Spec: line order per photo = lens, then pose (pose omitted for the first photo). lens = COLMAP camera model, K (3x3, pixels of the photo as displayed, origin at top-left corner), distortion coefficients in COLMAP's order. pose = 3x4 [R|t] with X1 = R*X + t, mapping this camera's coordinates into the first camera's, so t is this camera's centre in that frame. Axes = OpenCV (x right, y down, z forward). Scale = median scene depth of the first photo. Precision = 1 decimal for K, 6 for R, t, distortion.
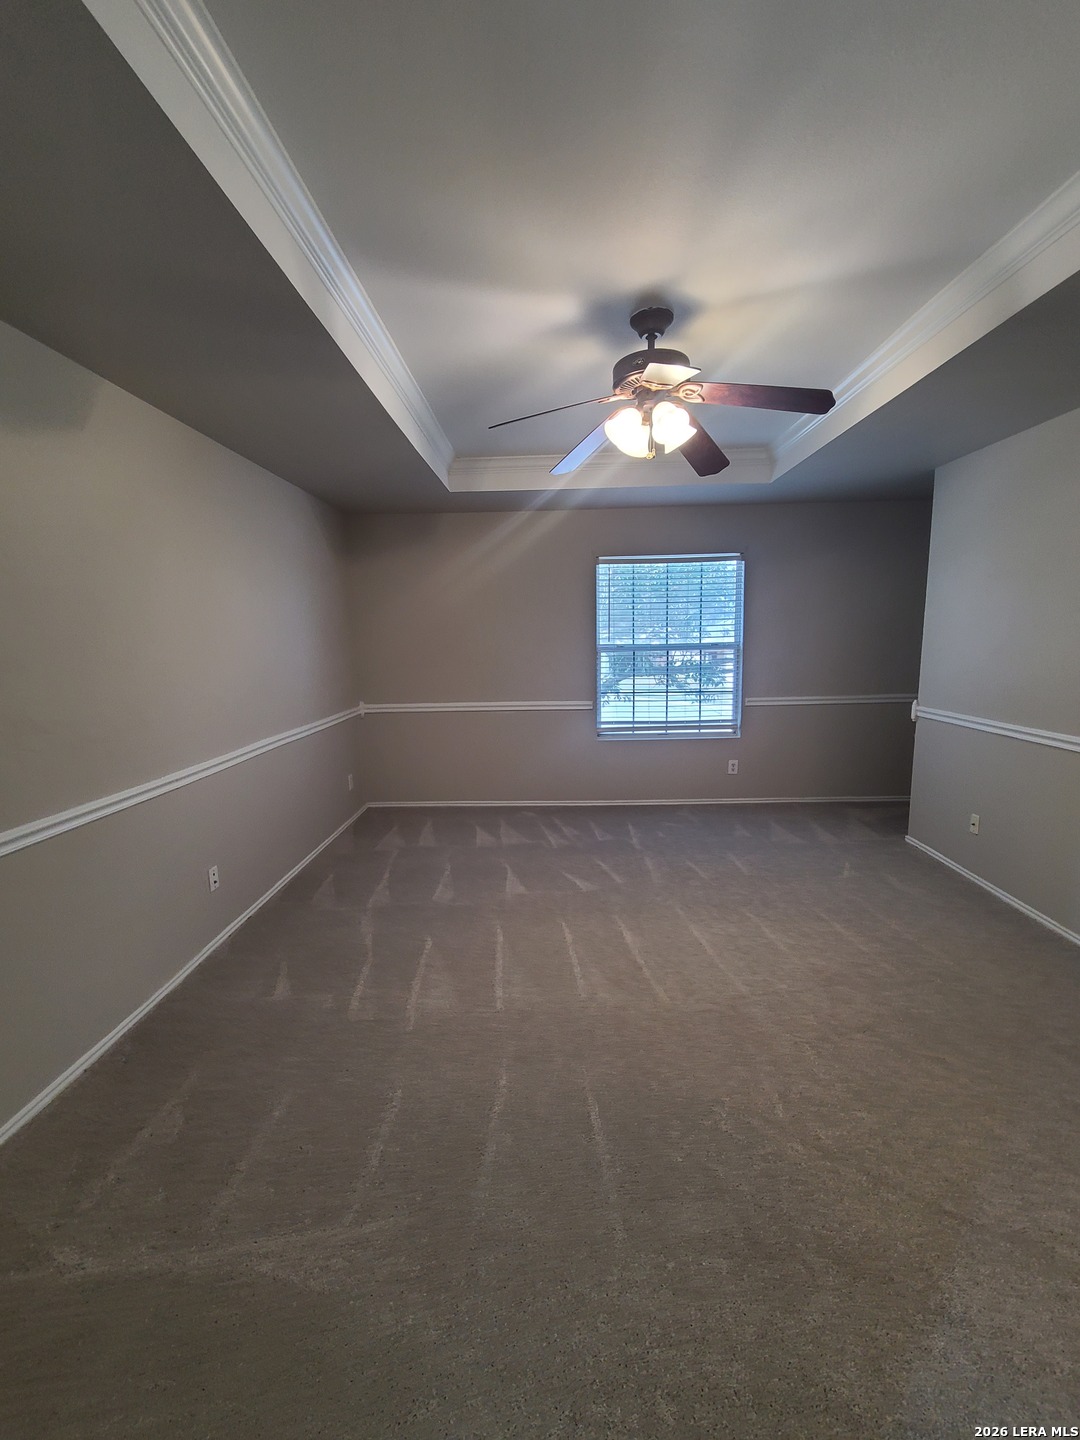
lens RADIAL K [[589.3, 0, 532.7], [0, 589.3, 721.1], [0, 0, 1]] dist [0.006401, -0.004062]
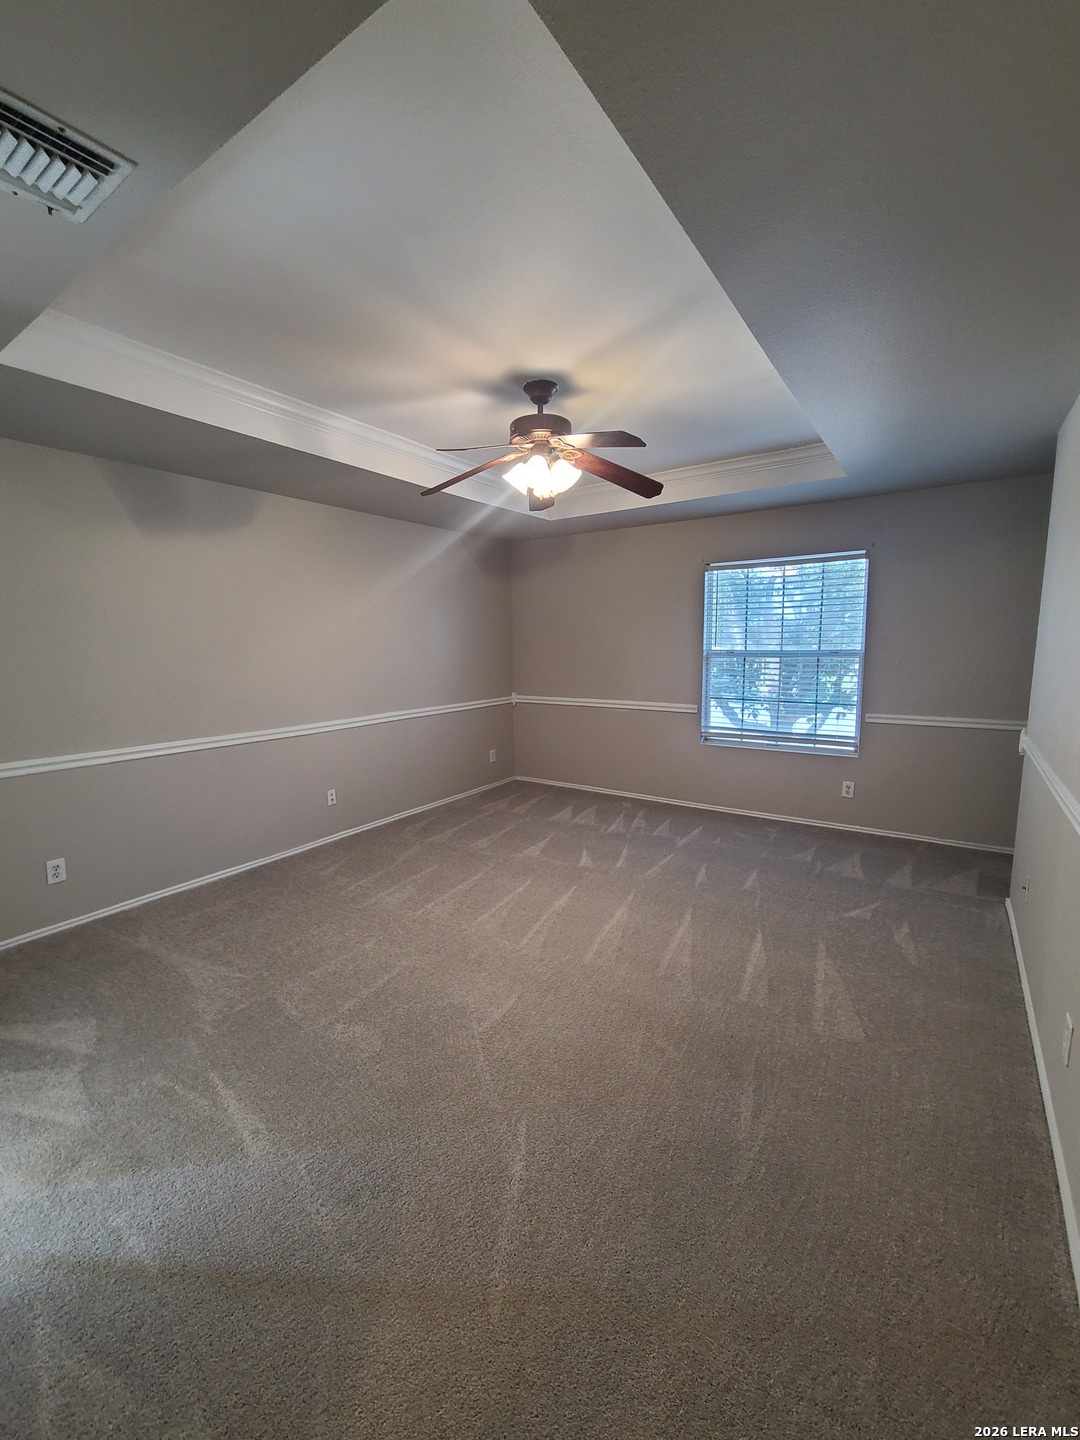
lens RADIAL K [[589.3, 0, 533.5], [0, 589.3, 720.3], [0, 0, 1]] dist [0.006401, -0.004062]
pose [[0.840786, 0.083100, -0.534952, 0.418993], [-0.083207, 0.996244, 0.023981, -0.008679], [0.534936, 0.024348, 0.844542, -0.013648]]
